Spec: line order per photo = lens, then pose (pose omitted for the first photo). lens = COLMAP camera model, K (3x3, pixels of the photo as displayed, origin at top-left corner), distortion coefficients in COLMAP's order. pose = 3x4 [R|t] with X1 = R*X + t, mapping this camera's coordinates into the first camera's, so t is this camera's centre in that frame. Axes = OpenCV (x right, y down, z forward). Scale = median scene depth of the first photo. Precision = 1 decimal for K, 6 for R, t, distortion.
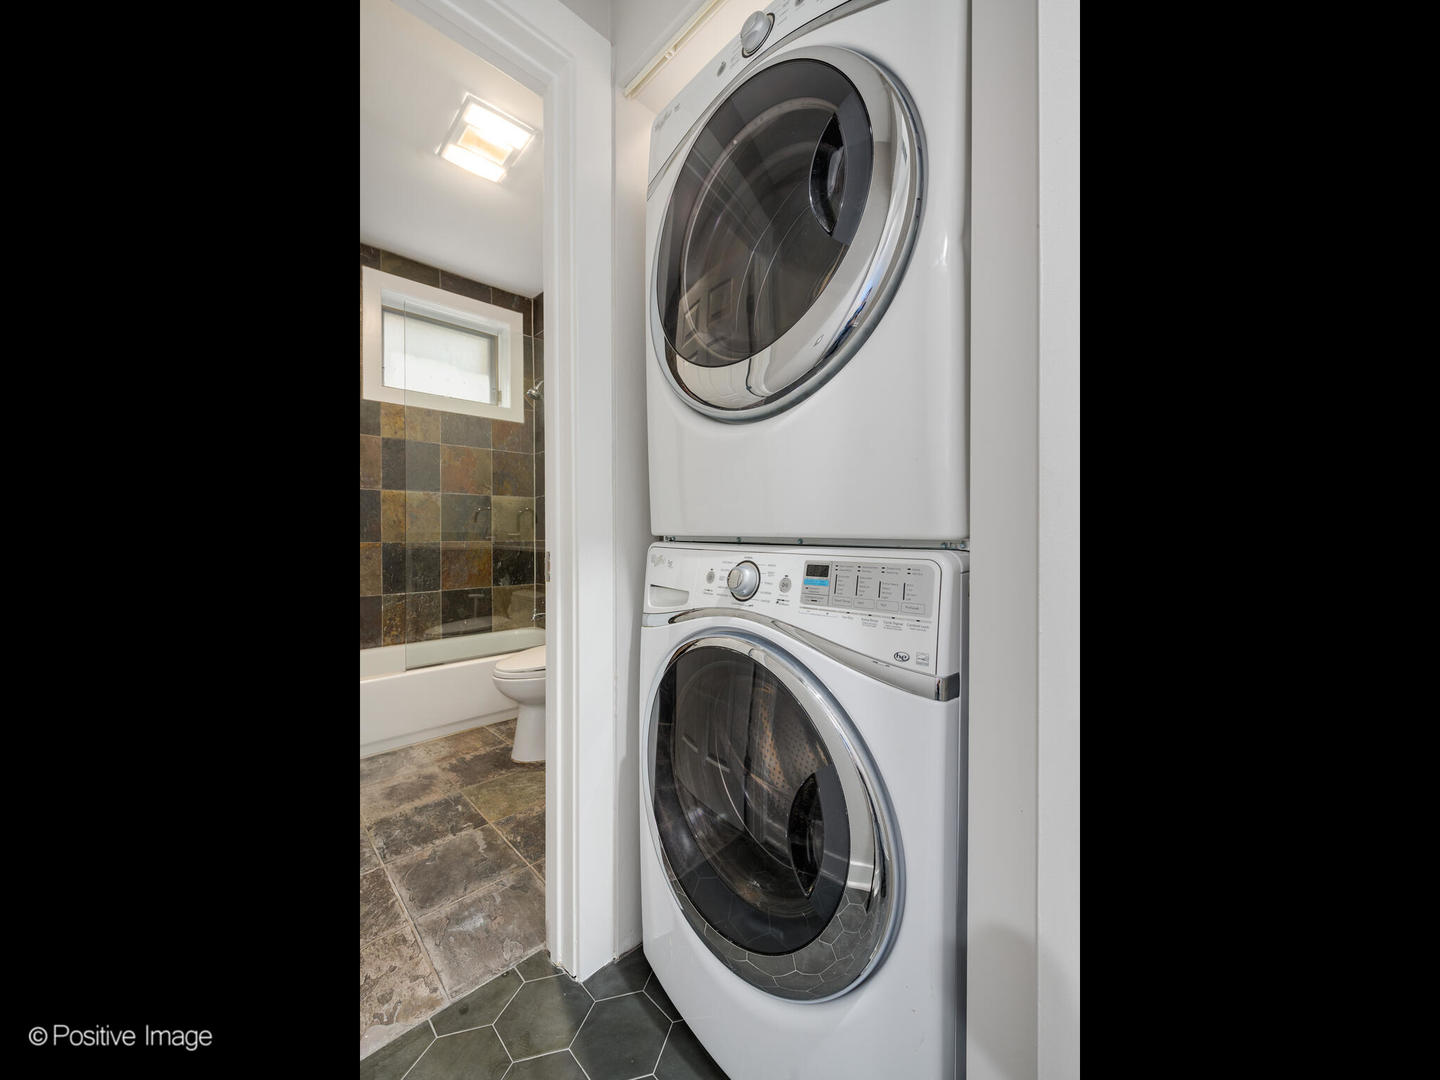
lens RADIAL K [[497.2, 0, 723.5], [0, 497.2, 533.8], [0, 0, 1]] dist [-0.007093, -0.000050]
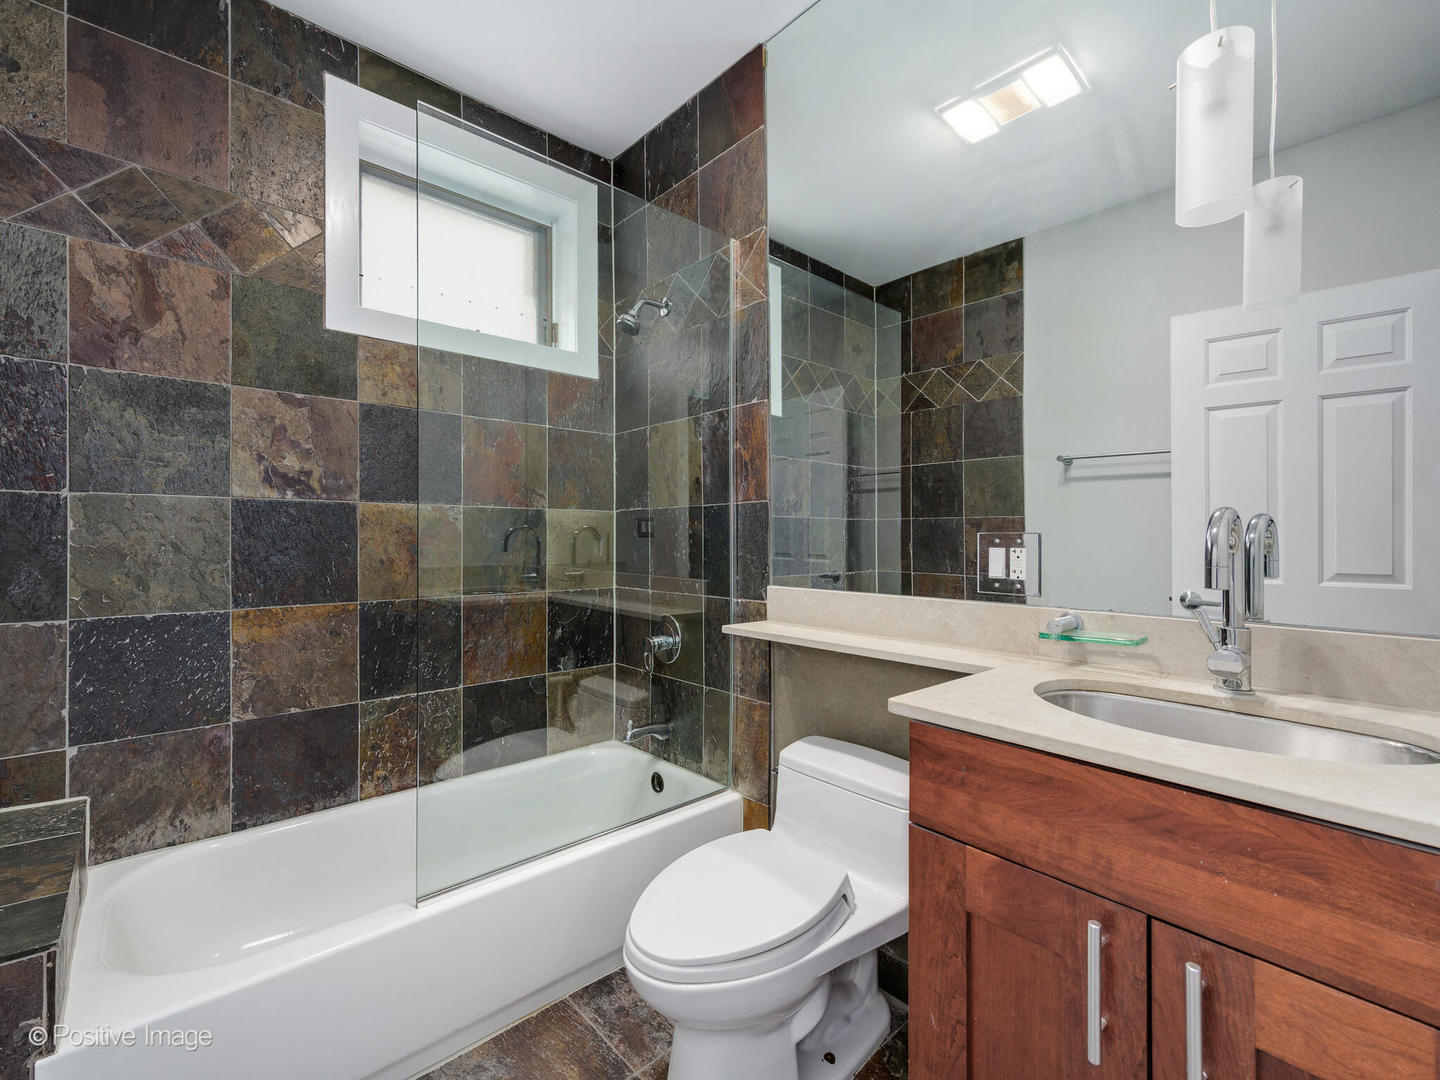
lens RADIAL K [[630.1, 0, 719.2], [0, 630.1, 536.4], [0, 0, 1]] dist [0.000700, -0.000487]
pose [[0.998421, 0.005862, -0.055864, -0.246335], [-0.005822, 0.999983, 0.000882, -0.050558], [0.055869, -0.000555, 0.998438, 0.321593]]
